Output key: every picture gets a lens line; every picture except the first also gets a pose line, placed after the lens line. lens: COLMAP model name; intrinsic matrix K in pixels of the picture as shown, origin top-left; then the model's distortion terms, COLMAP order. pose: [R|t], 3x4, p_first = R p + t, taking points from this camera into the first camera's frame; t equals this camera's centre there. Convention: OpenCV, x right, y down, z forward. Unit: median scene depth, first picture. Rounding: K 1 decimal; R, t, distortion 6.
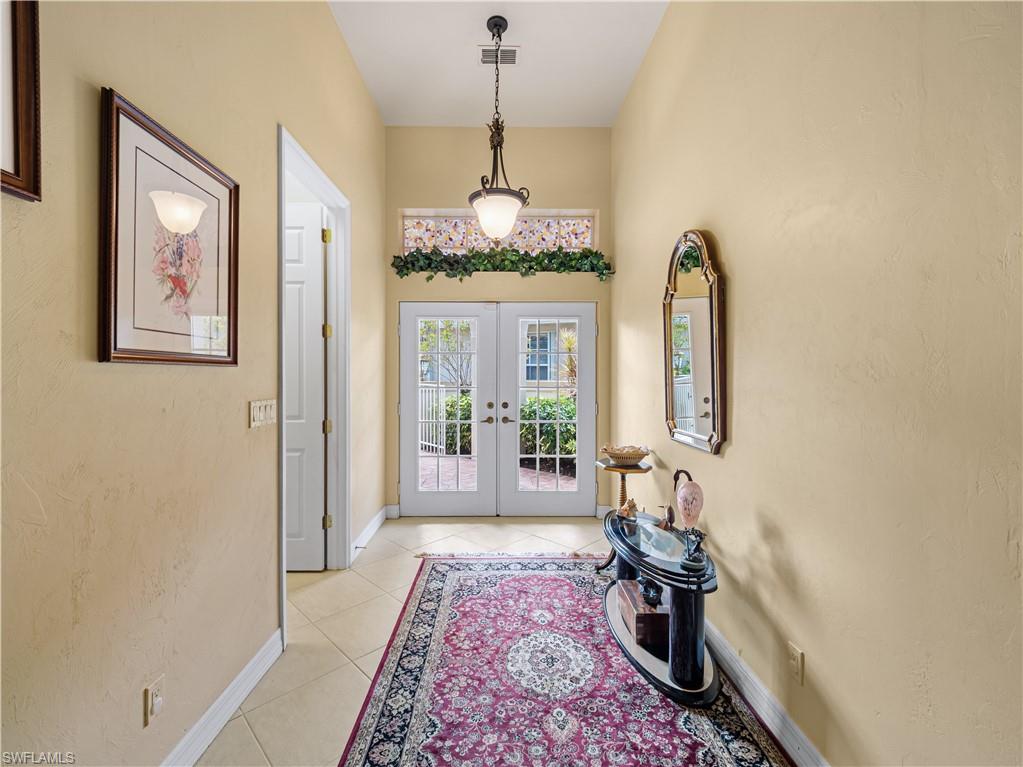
lens RADIAL K [[446.5, 0, 498.6], [0, 446.5, 391.1], [0, 0, 1]] dist [-0.000081, -0.014074]
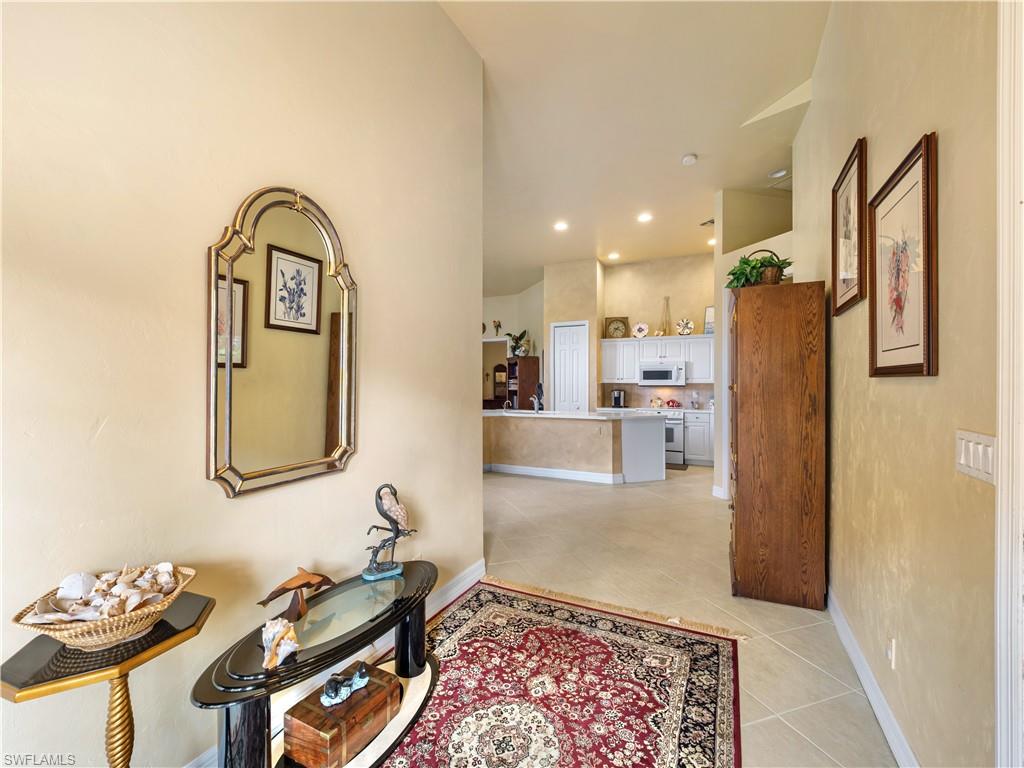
lens RADIAL K [[446.9, 0, 499.1], [0, 446.9, 391.6], [0, 0, 1]] dist [-0.000081, -0.014074]
pose [[-0.891821, -0.008747, 0.452303, -0.254440], [0.015946, 0.998584, 0.050754, -0.073767], [-0.452106, 0.052476, -0.890419, 1.838063]]
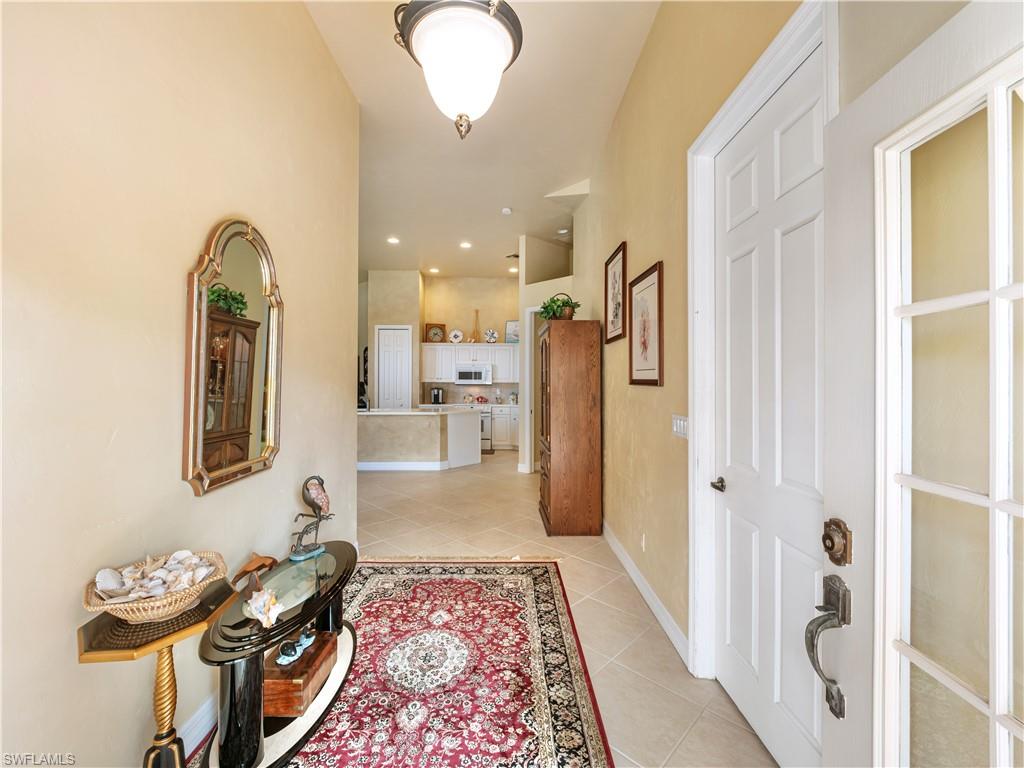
lens RADIAL K [[431.3, 0, 512.0], [0, 431.3, 384.0], [0, 0, 1]] dist [0.000050, -0.023294]
pose [[-0.999877, -0.004586, -0.014994, -0.077216], [-0.005257, 0.998971, 0.045052, -0.115311], [0.014772, 0.045125, -0.998872, 2.201992]]
